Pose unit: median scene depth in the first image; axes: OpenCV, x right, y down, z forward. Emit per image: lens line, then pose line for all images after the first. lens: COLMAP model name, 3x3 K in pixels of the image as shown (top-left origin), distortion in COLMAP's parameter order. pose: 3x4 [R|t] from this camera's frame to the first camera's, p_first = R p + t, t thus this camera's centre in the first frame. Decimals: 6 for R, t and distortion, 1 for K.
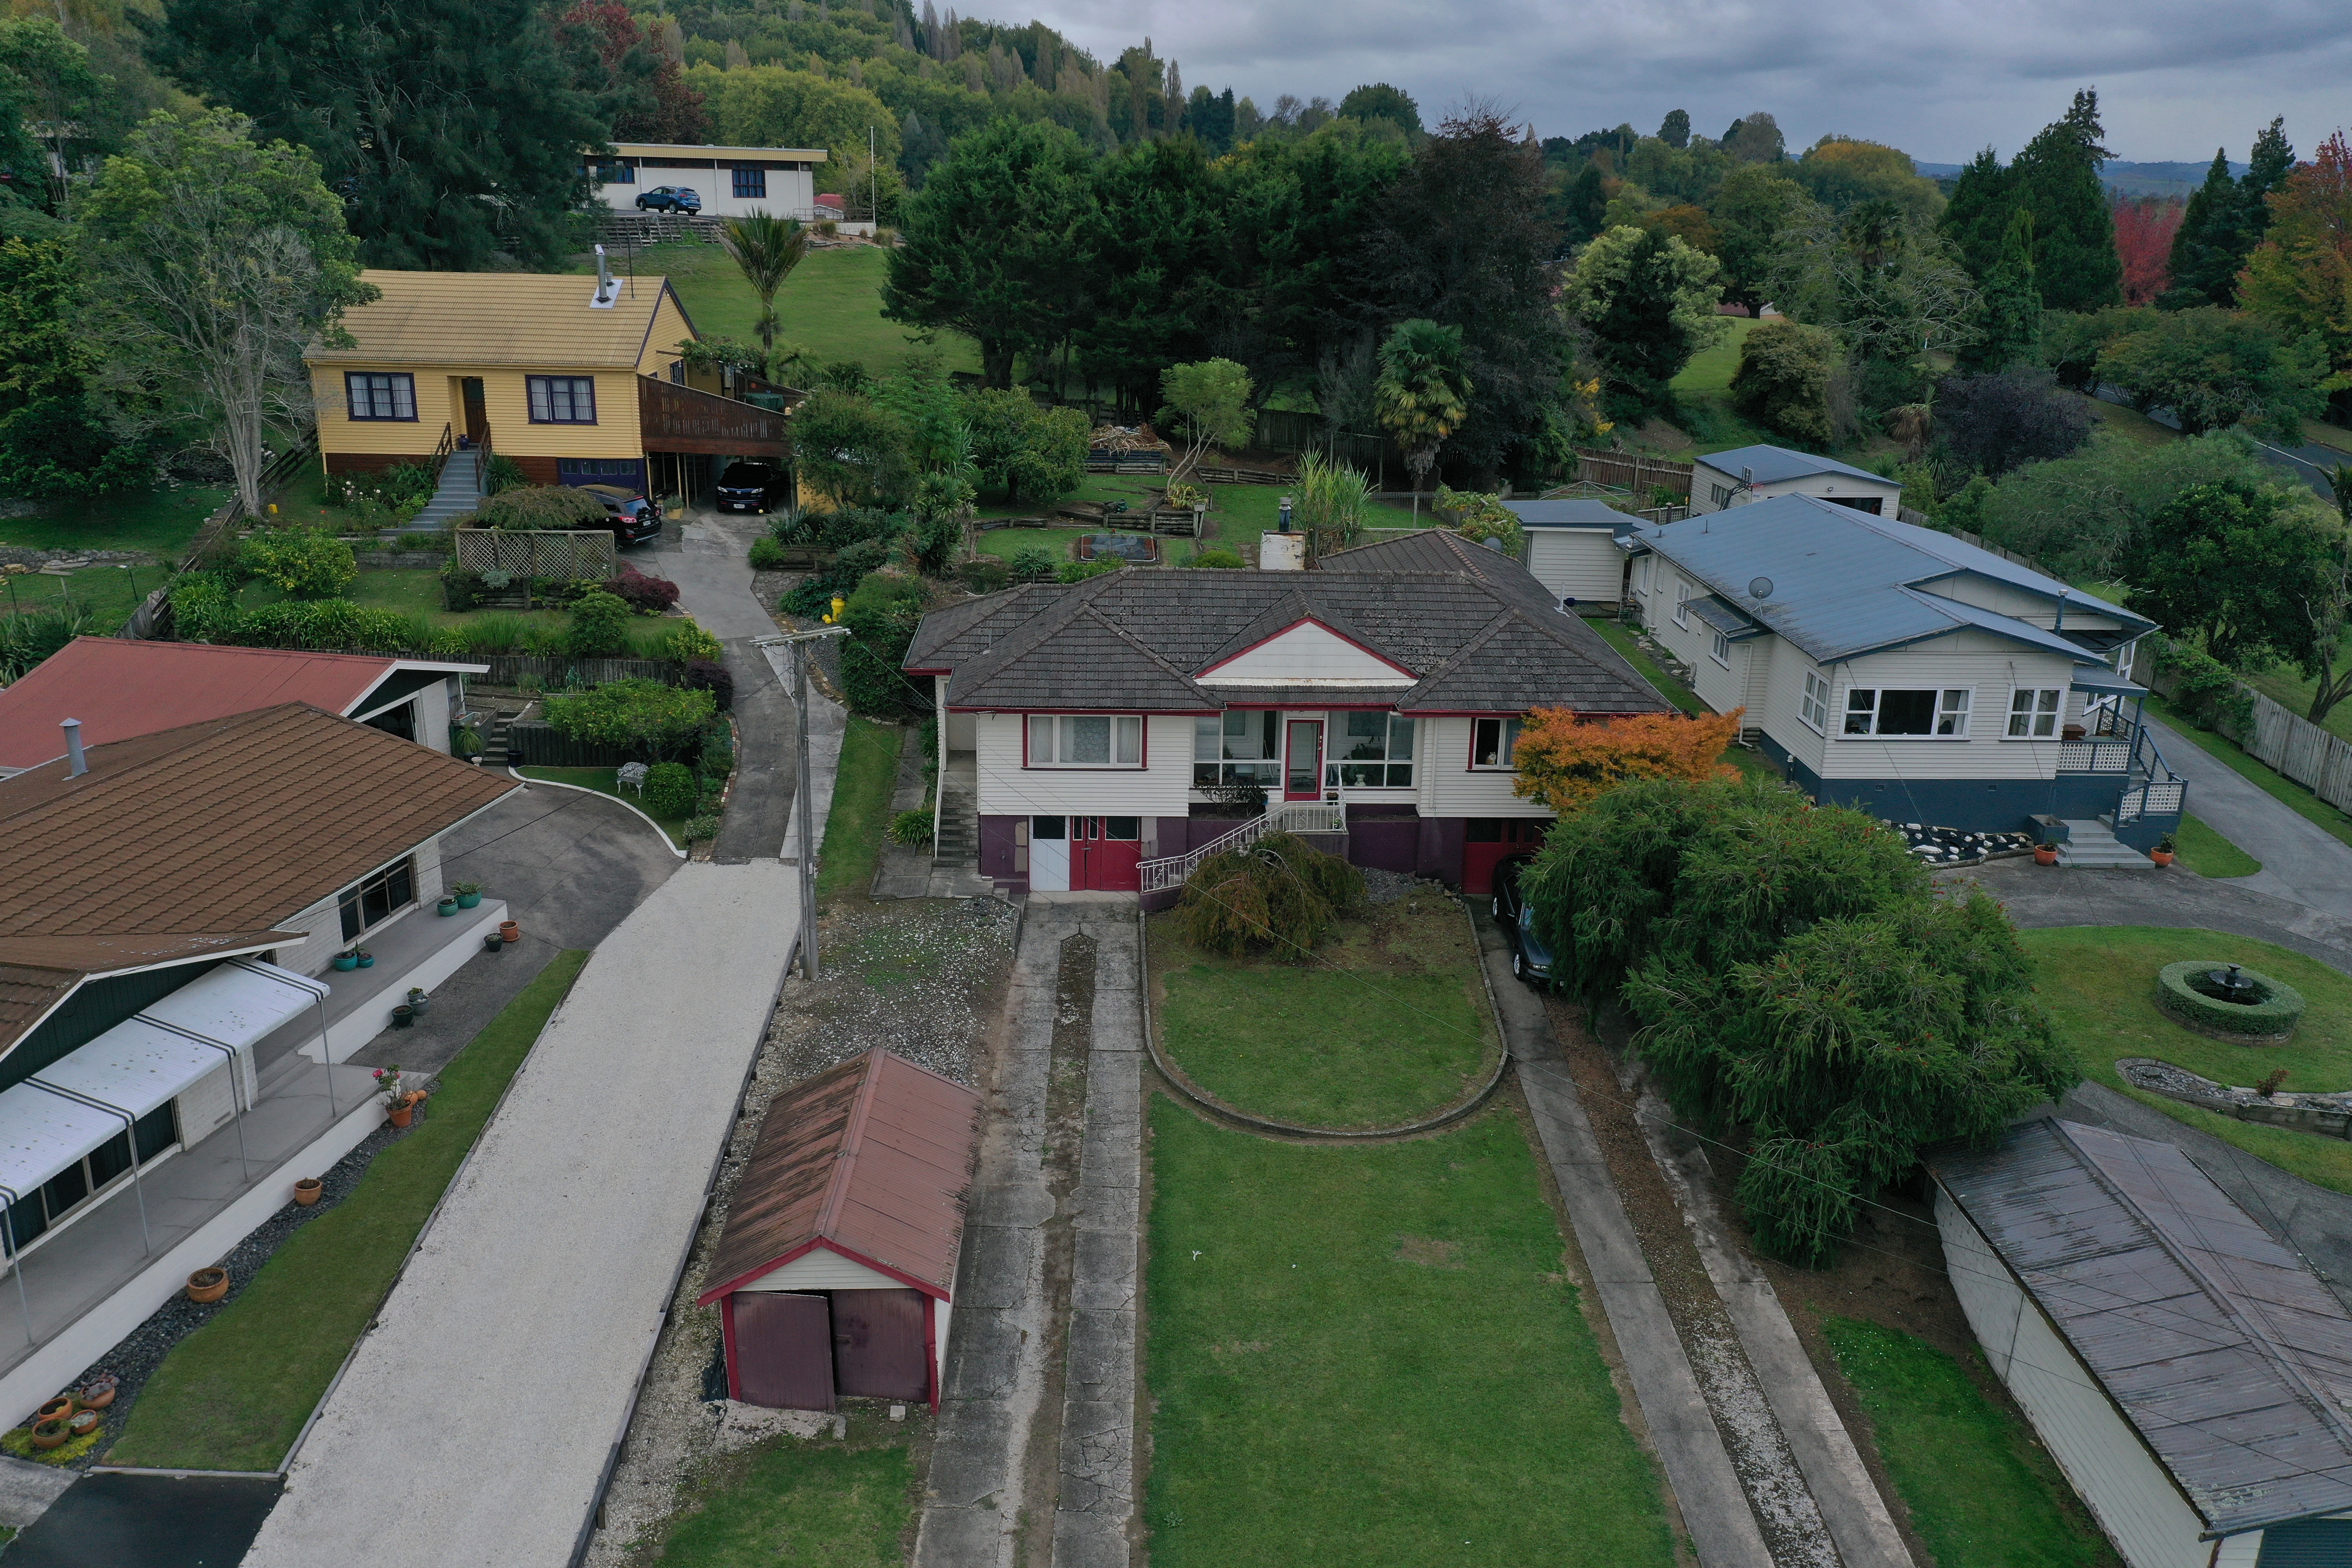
lens RADIAL K [[1797.3, 0, 1142.8], [0, 1797.3, 744.8], [0, 0, 1]] dist [0.007611, -0.004533]
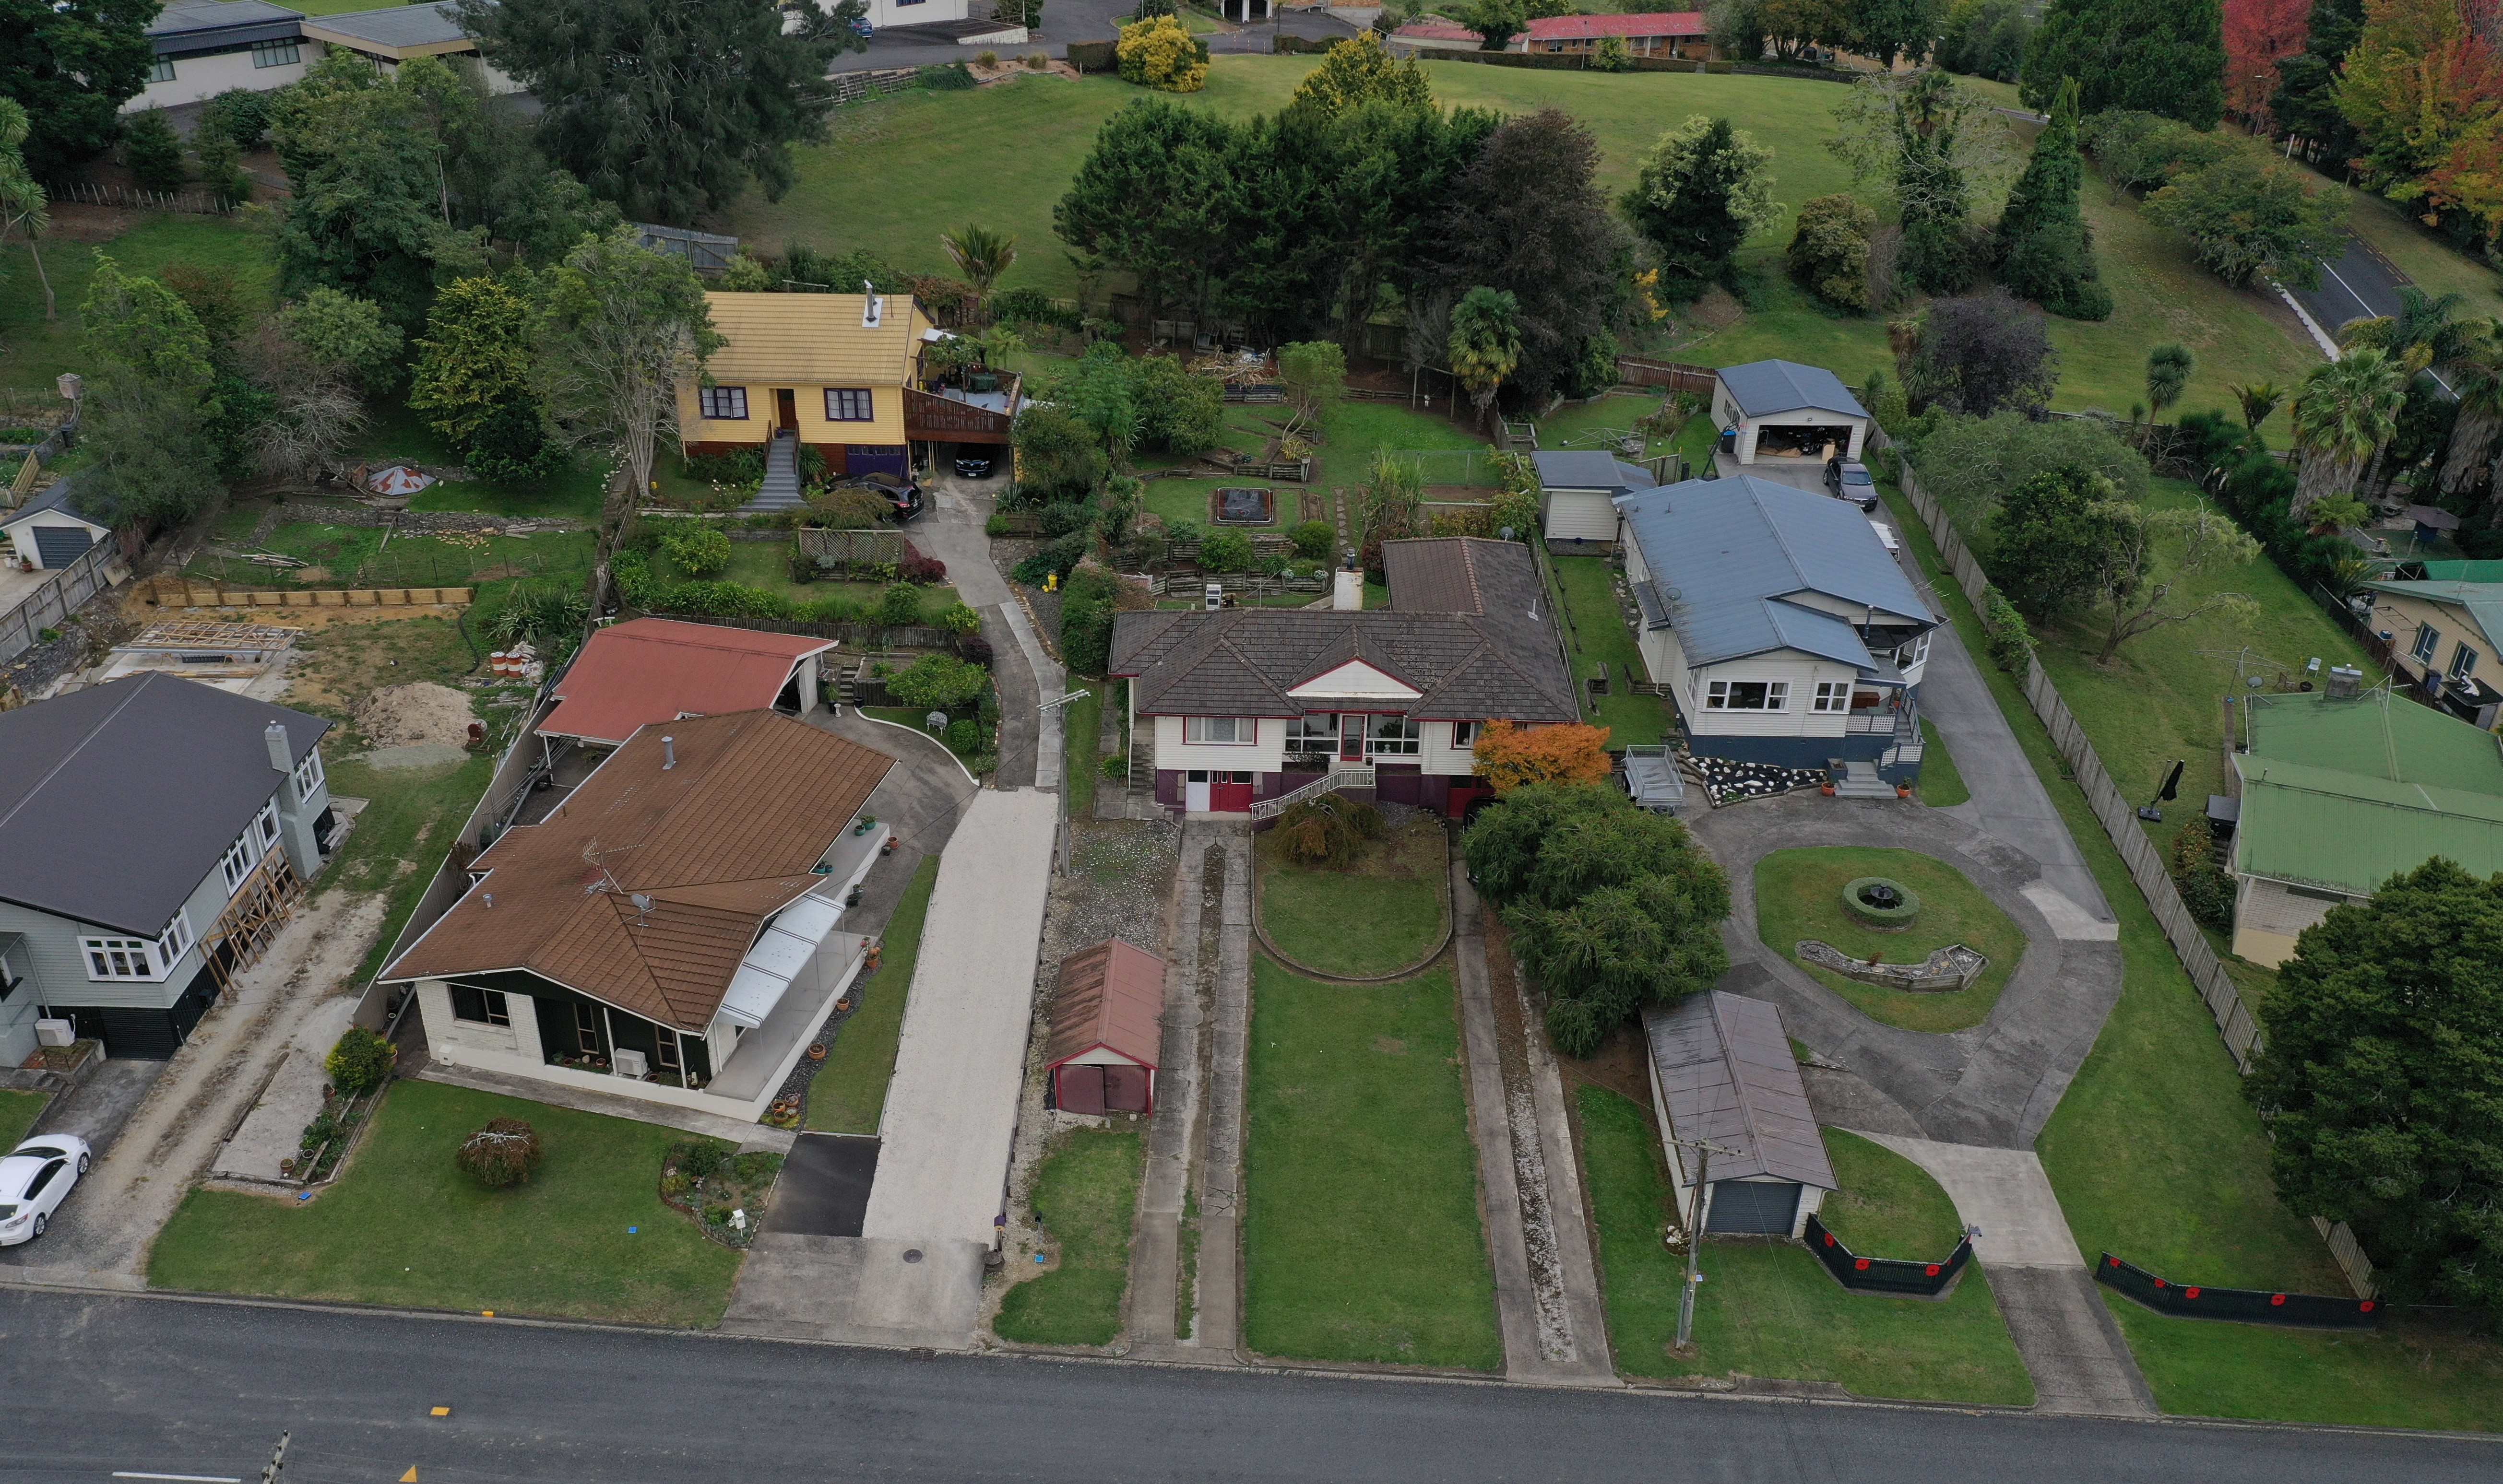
lens RADIAL K [[1952.5, 0, 1145.7], [0, 1952.5, 741.4], [0, 0, 1]] dist [-0.002709, 0.000516]
pose [[0.997832, 0.018187, -0.063244, 0.013885], [-0.005797, 0.981608, 0.190817, -0.331836], [0.065551, -0.190037, 0.979586, -0.774862]]
